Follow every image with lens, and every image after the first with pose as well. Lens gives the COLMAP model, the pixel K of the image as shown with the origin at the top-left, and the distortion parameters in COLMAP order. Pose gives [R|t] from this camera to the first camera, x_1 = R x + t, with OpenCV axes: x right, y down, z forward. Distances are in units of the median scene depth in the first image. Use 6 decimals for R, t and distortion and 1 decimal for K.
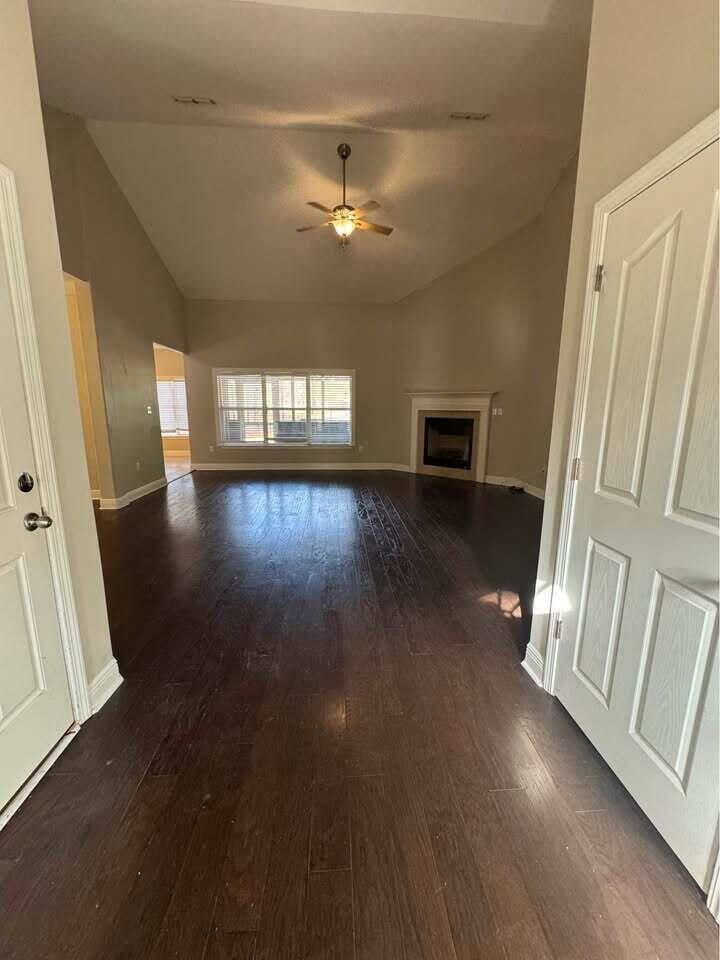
lens RADIAL K [[381.8, 0, 360.0], [0, 381.8, 480.0], [0, 0, 1]] dist [0.000301, 0.000043]
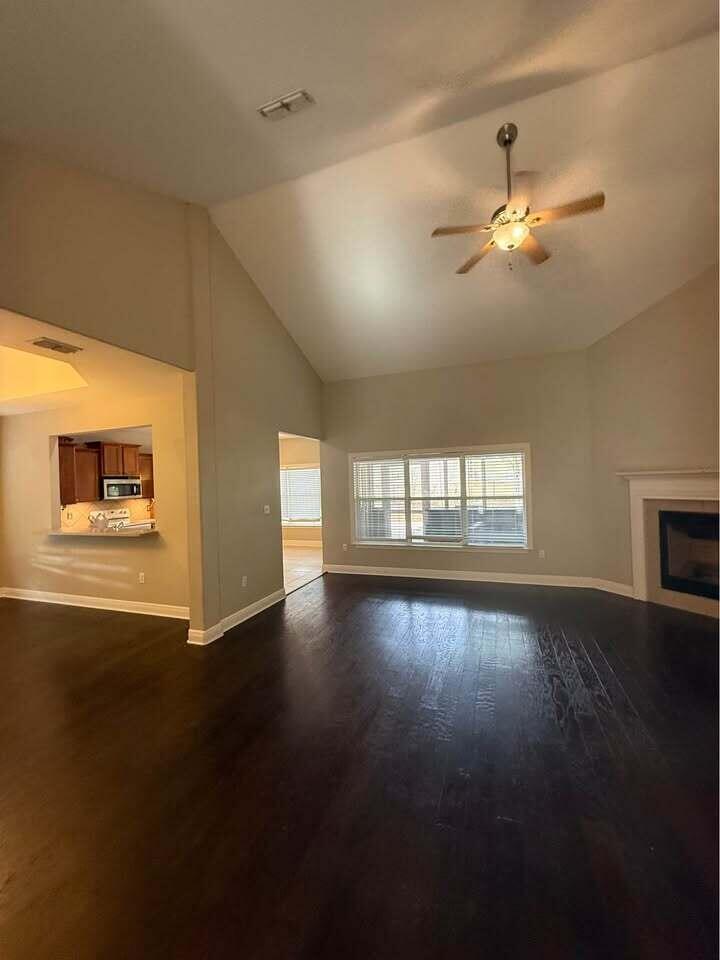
lens RADIAL K [[381.8, 0, 360.0], [0, 381.8, 480.0], [0, 0, 1]] dist [0.000301, 0.000043]
pose [[0.913733, -0.035423, -0.404768, -0.015930], [-0.041032, 0.983055, -0.178658, -0.079843], [0.404238, 0.179854, 0.896797, 0.239280]]
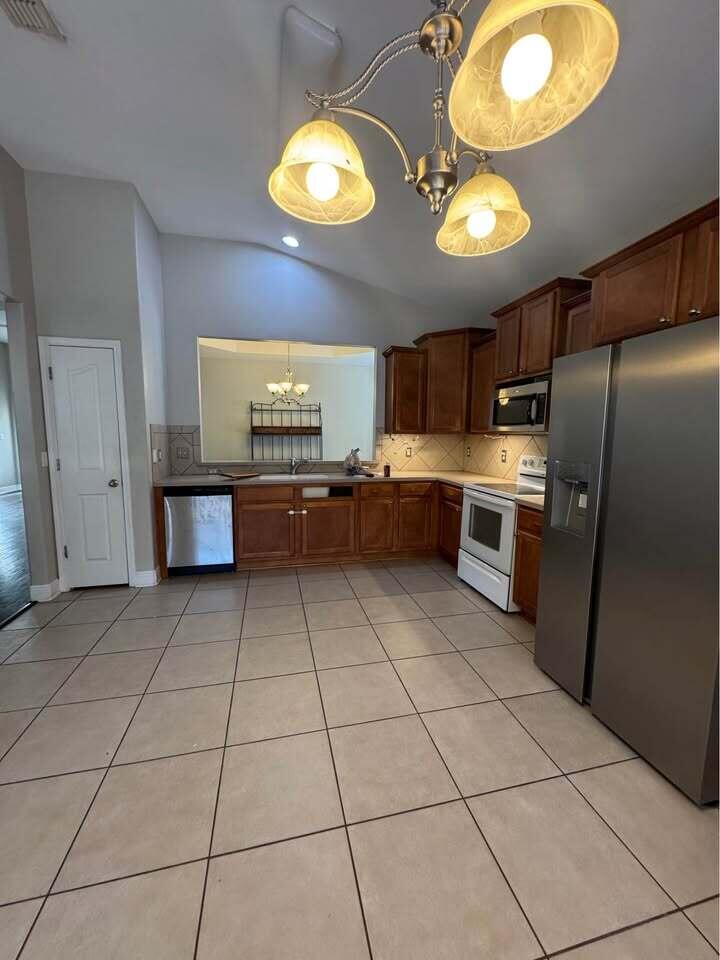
lens RADIAL K [[381.8, 0, 360.0], [0, 381.8, 480.0], [0, 0, 1]] dist [0.000301, 0.000043]
pose [[-0.985402, 0.006998, -0.170097, -0.810945], [-0.045559, 0.951871, 0.303094, -0.274395], [0.164032, 0.306419, -0.937657, 1.395979]]
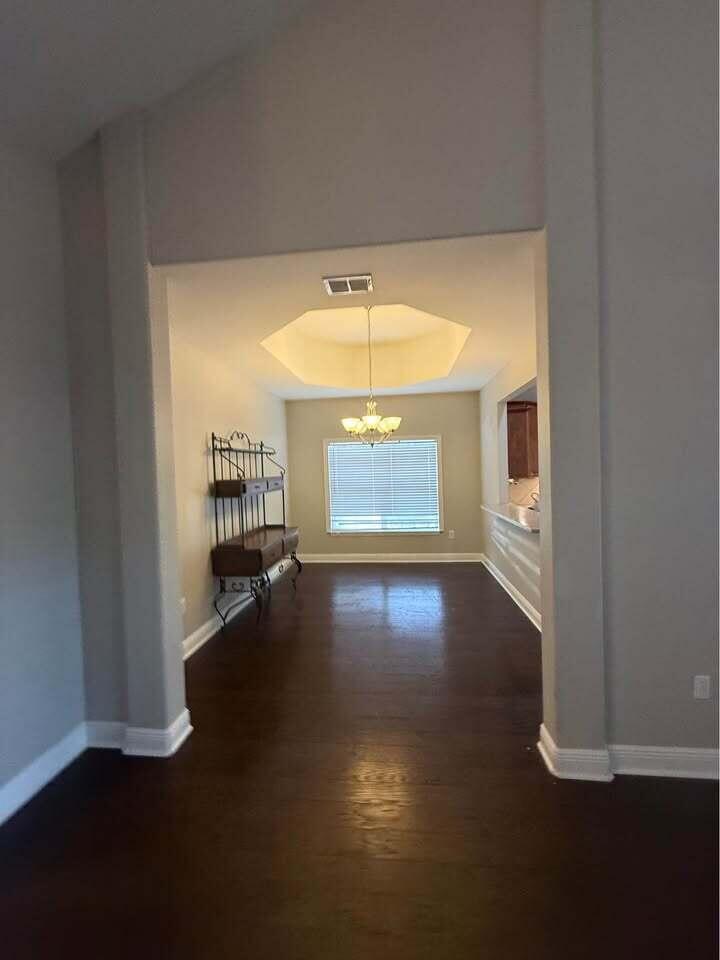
lens RADIAL K [[381.8, 0, 360.0], [0, 381.8, 480.0], [0, 0, 1]] dist [0.000301, 0.000043]
pose [[-0.169471, 0.032044, -0.985014, -0.144191], [-0.155920, 0.986012, 0.058902, -0.135425], [0.973123, 0.163565, -0.162104, 0.522528]]
